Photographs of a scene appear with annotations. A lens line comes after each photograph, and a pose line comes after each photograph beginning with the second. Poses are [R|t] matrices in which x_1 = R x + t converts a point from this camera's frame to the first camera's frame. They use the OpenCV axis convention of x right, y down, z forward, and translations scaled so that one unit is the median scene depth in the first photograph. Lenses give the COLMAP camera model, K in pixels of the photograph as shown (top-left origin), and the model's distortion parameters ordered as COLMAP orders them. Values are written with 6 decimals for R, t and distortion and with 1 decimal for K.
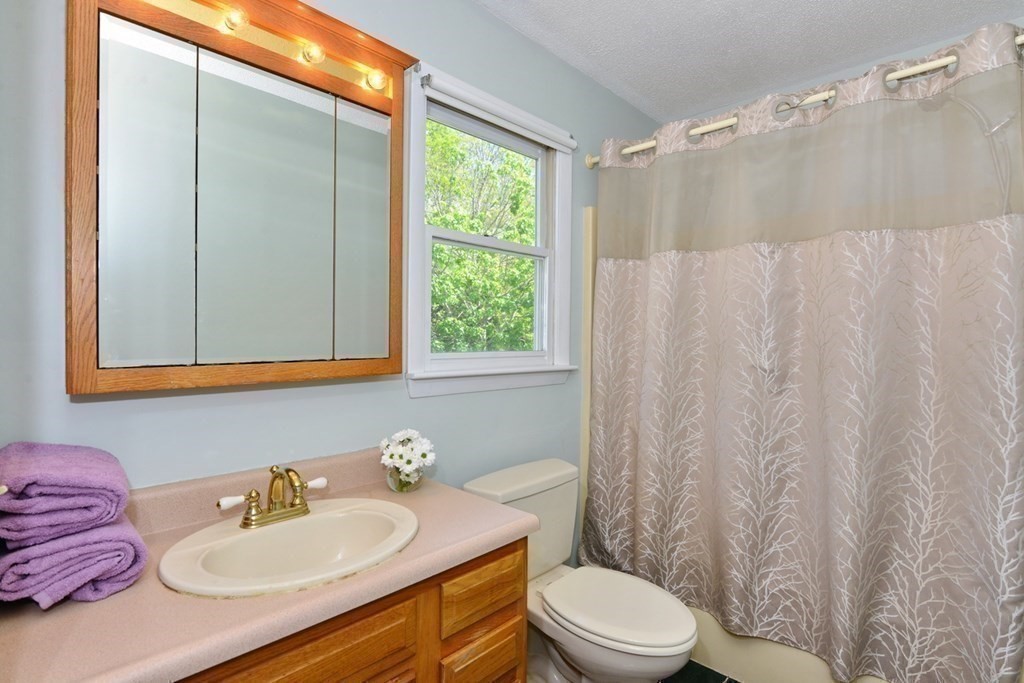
lens RADIAL K [[501.2, 0, 517.2], [0, 501.2, 341.3], [0, 0, 1]] dist [-0.013634, -0.000340]
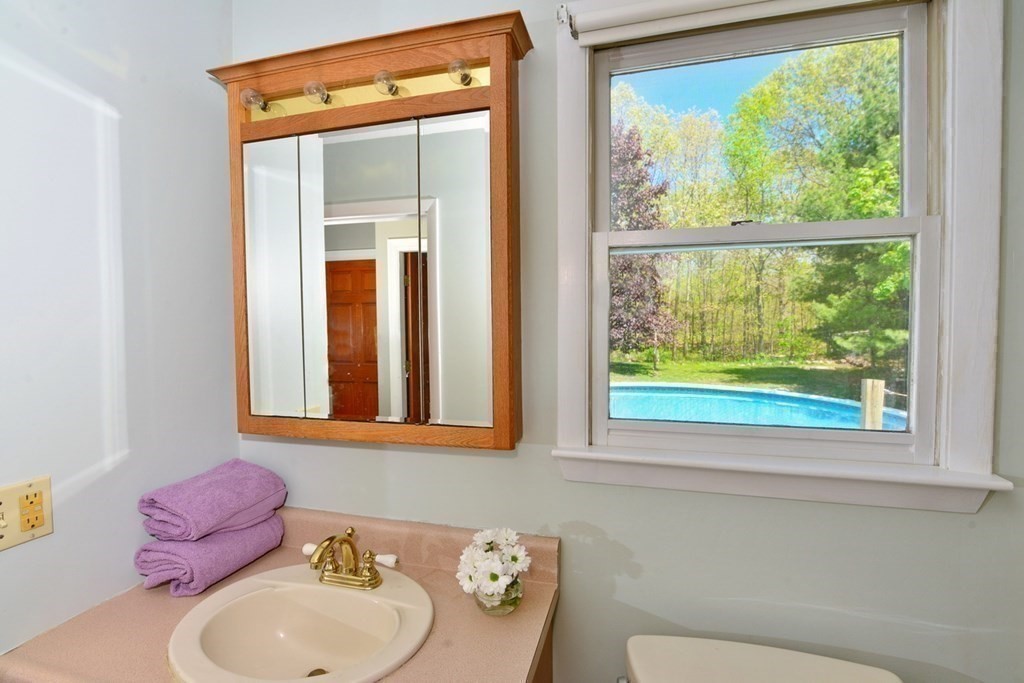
lens RADIAL K [[469.0, 0, 511.8], [0, 469.0, 341.8], [0, 0, 1]] dist [-0.019633, 0.001546]
pose [[0.473090, 0.015464, -0.880879, 0.448142], [-0.005895, 0.999879, 0.014387, -0.126471], [0.880995, -0.001614, 0.473124, 0.799990]]
